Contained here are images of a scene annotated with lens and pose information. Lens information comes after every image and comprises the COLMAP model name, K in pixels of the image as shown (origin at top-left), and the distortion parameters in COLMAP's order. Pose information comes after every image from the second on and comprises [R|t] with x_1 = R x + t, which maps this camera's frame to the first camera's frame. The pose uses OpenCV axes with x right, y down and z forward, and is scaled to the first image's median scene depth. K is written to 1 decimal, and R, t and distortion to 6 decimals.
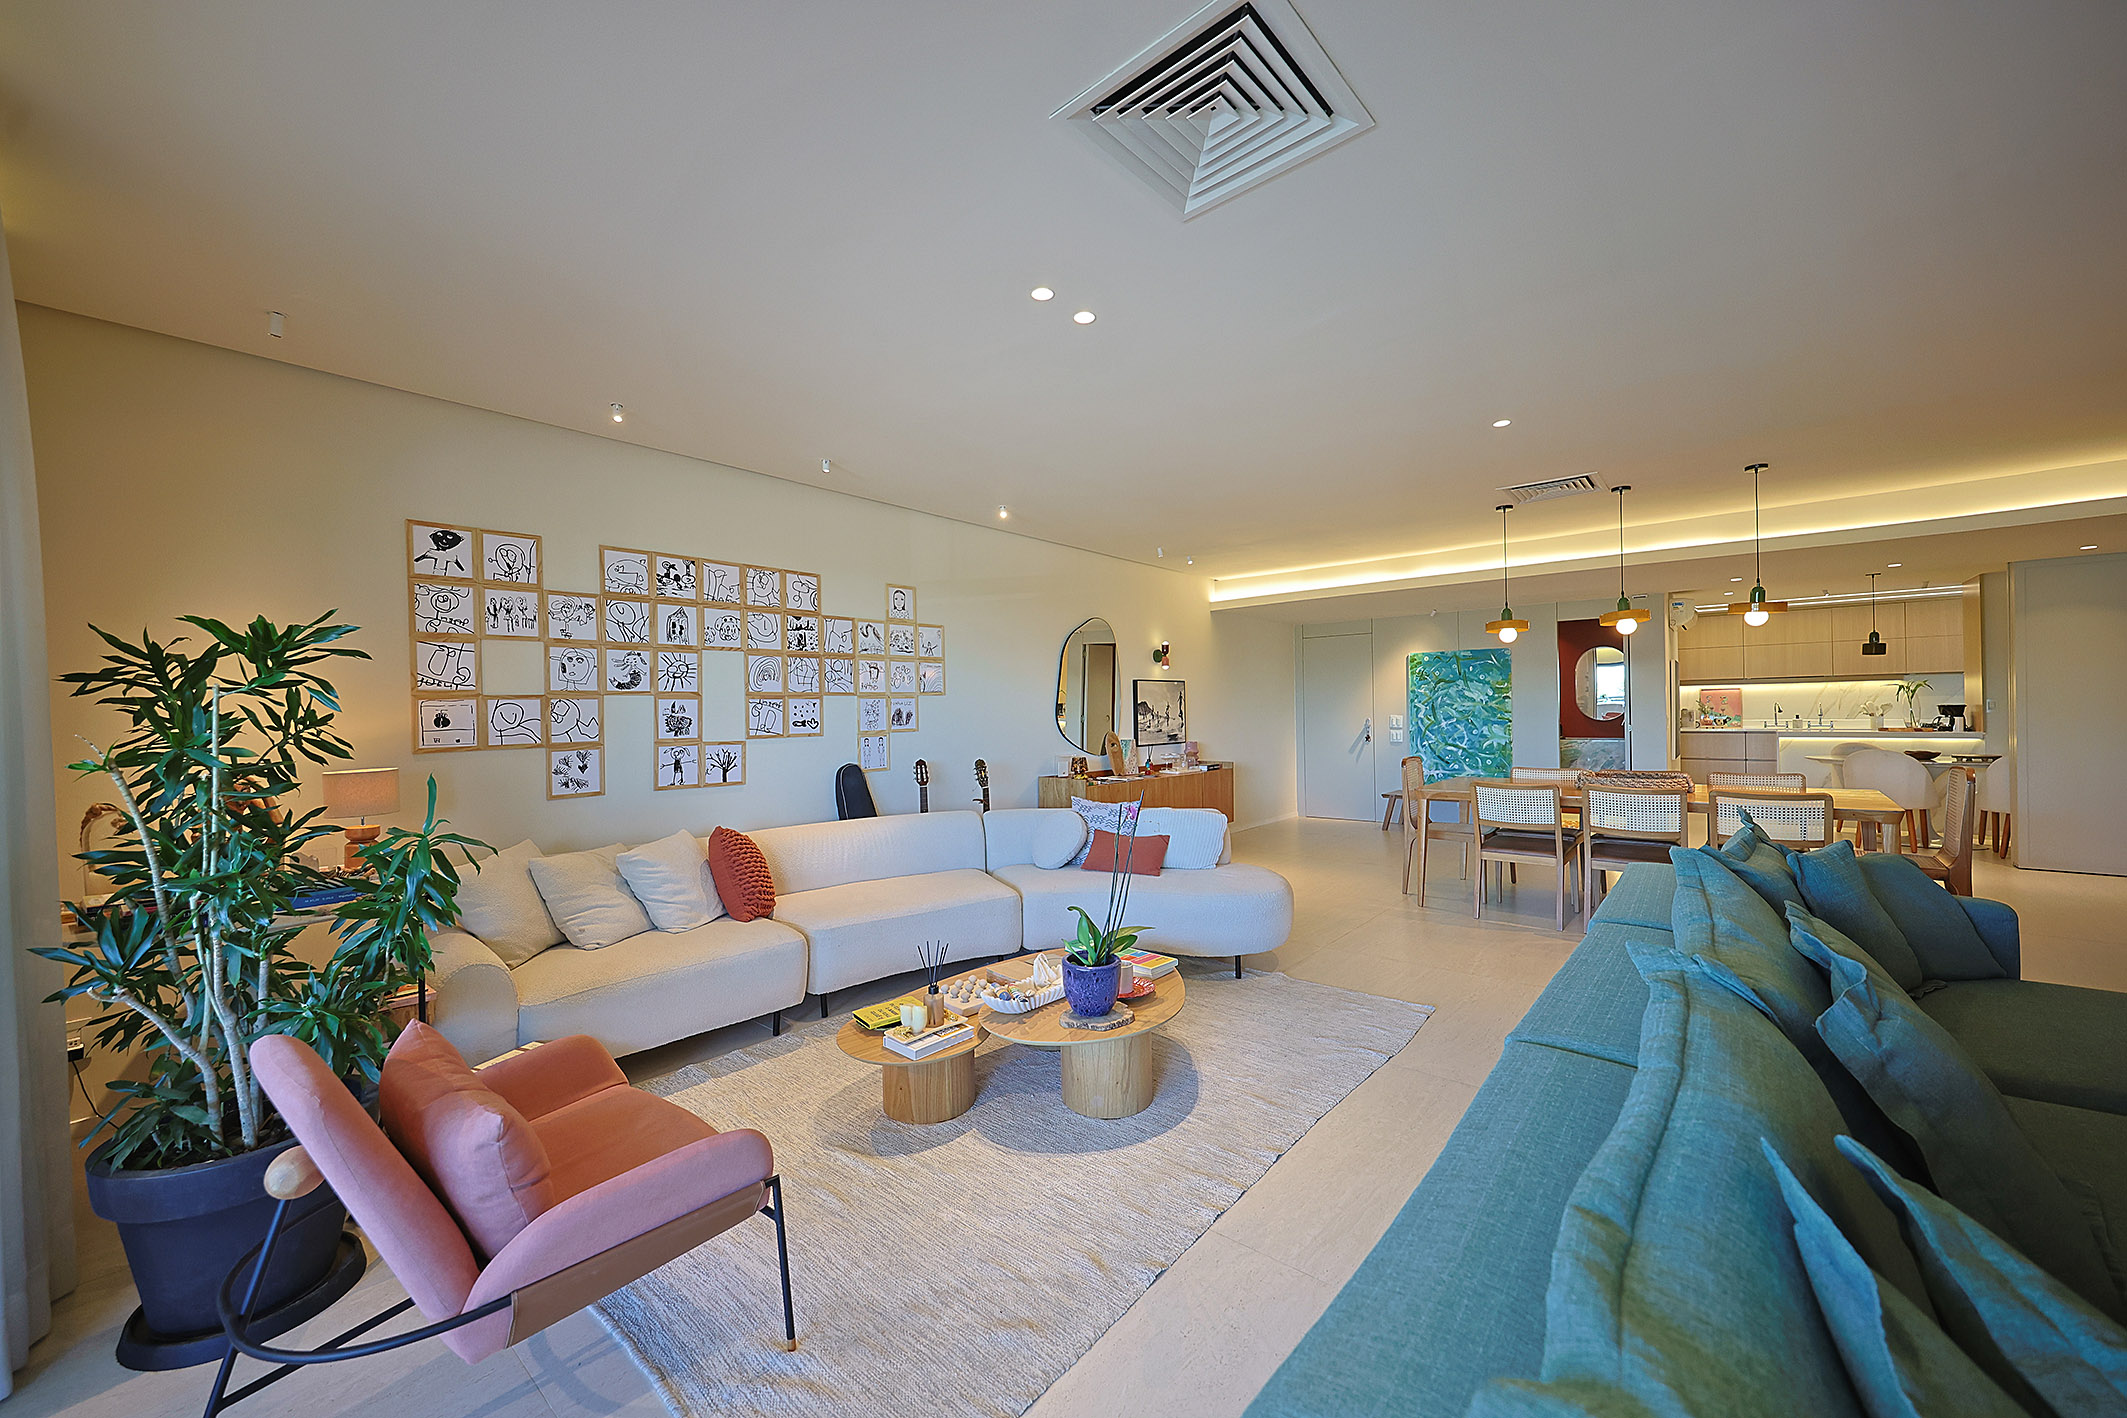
lens RADIAL K [[795.3, 0, 1046.7], [0, 795.3, 710.6], [0, 0, 1]] dist [-0.001116, -0.000306]
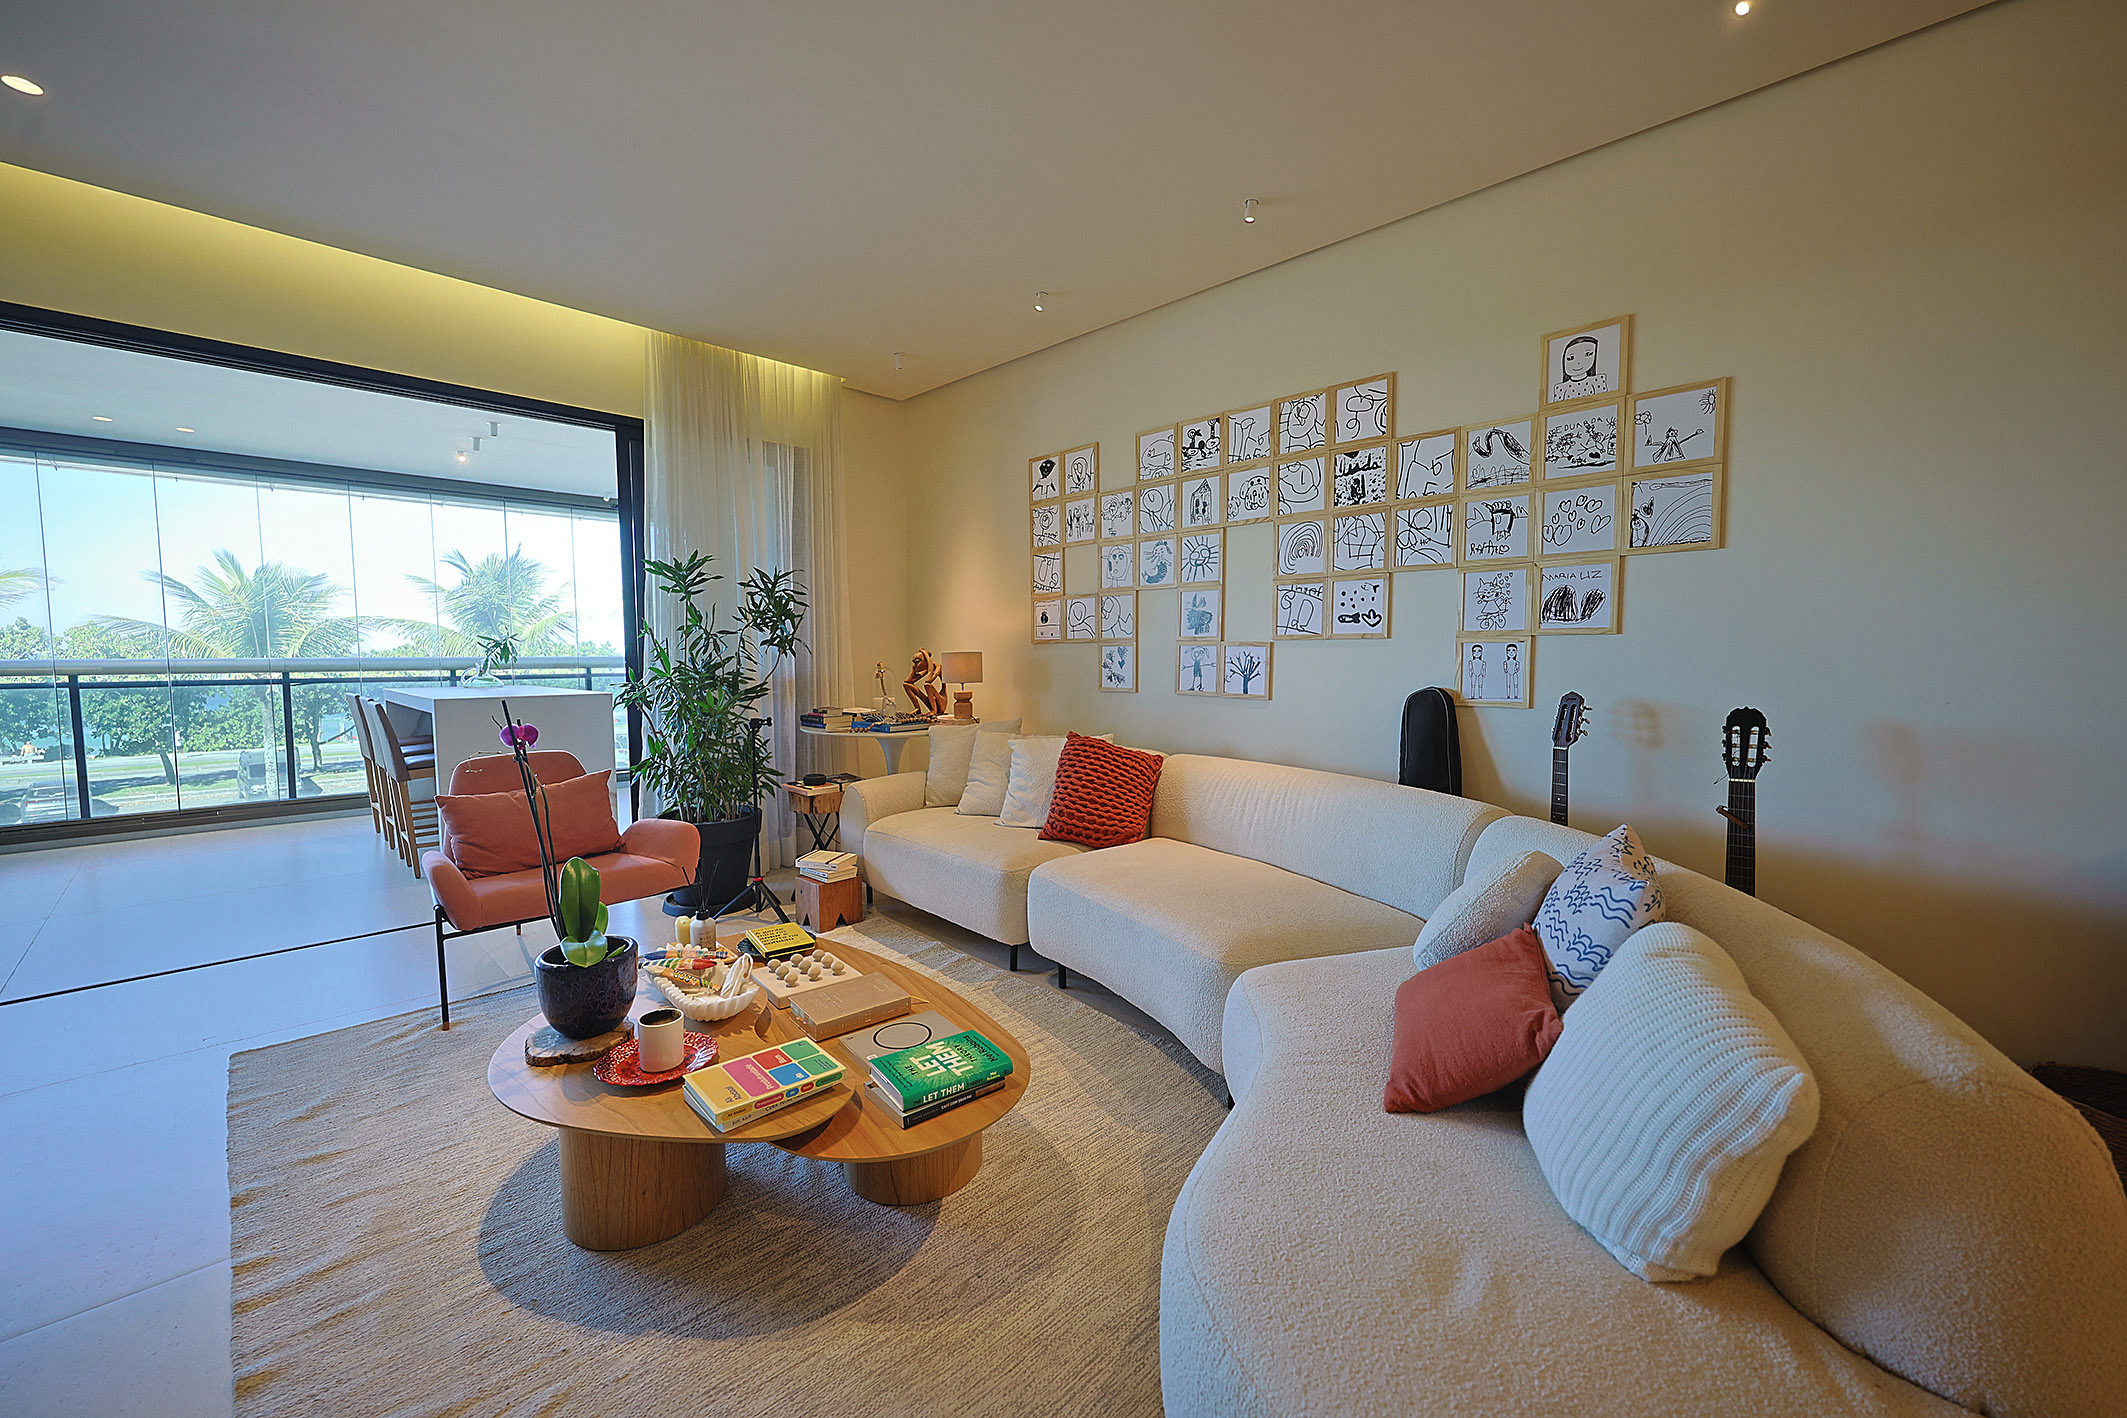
lens RADIAL K [[831.8, 0, 1077.0], [0, 831.8, 712.4], [0, 0, 1]] dist [-0.000355, 0.000604]
pose [[-0.060626, 0.092240, -0.993889, 0.354007], [0.004200, 0.995736, 0.092155, 0.026294], [0.998152, 0.001413, -0.060755, 0.736411]]
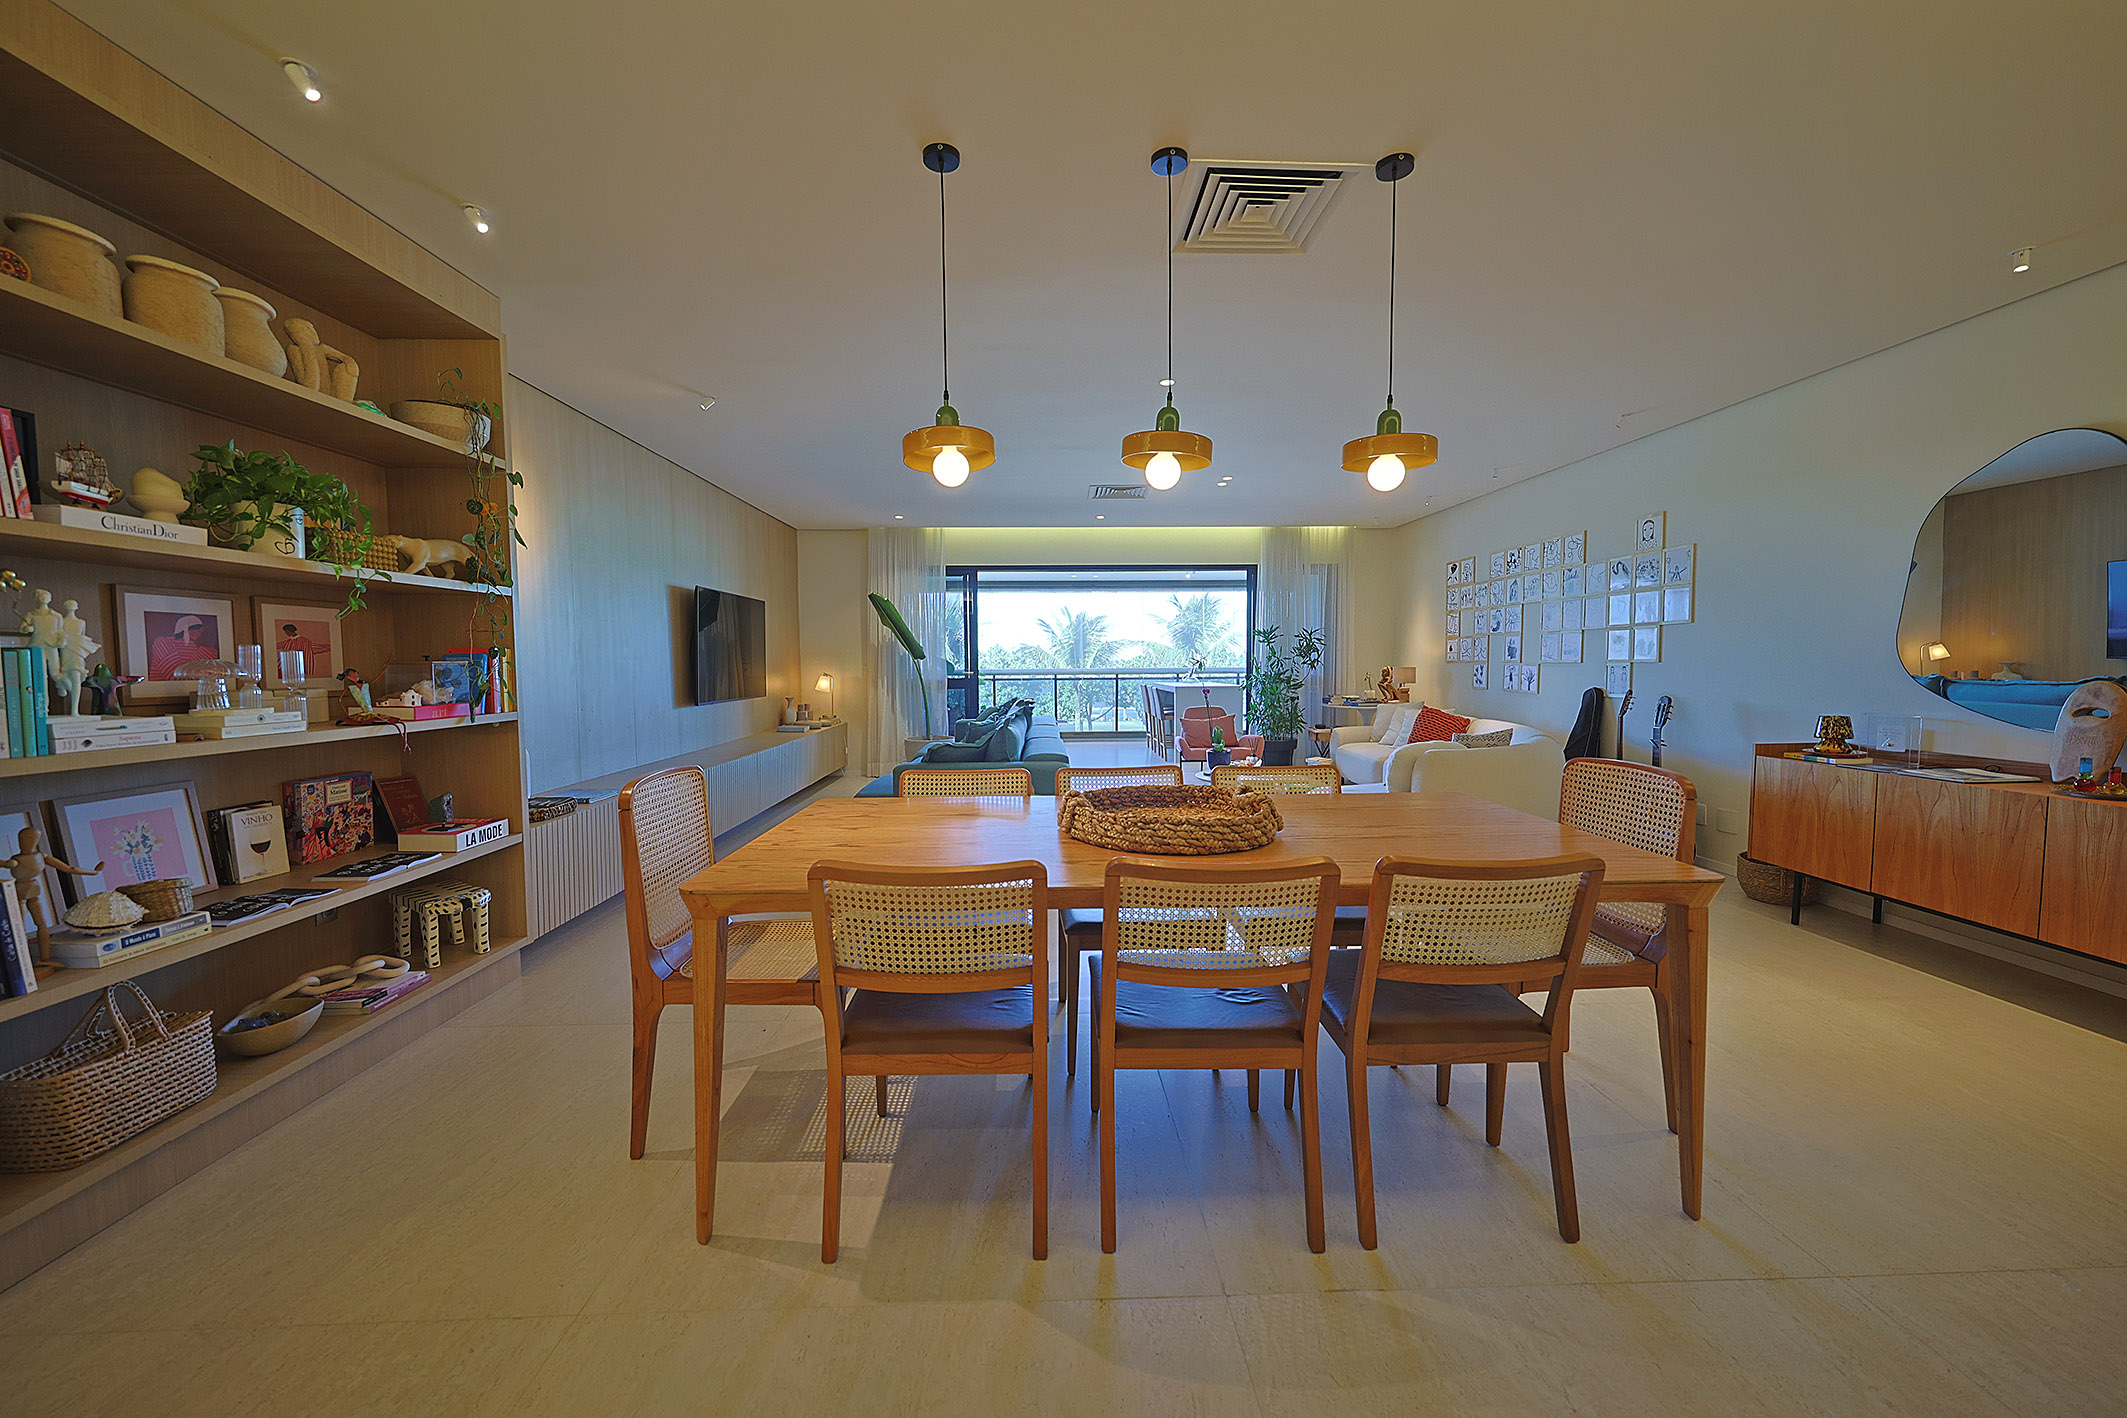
lens RADIAL K [[795.3, 0, 1048.2], [0, 795.3, 708.5], [0, 0, 1]] dist [-0.001116, -0.000306]
pose [[-0.744960, 0.065459, -0.663890, 1.064951], [0.023206, 0.997115, 0.072275, -0.005114], [0.666706, 0.038436, -0.744329, 1.263072]]
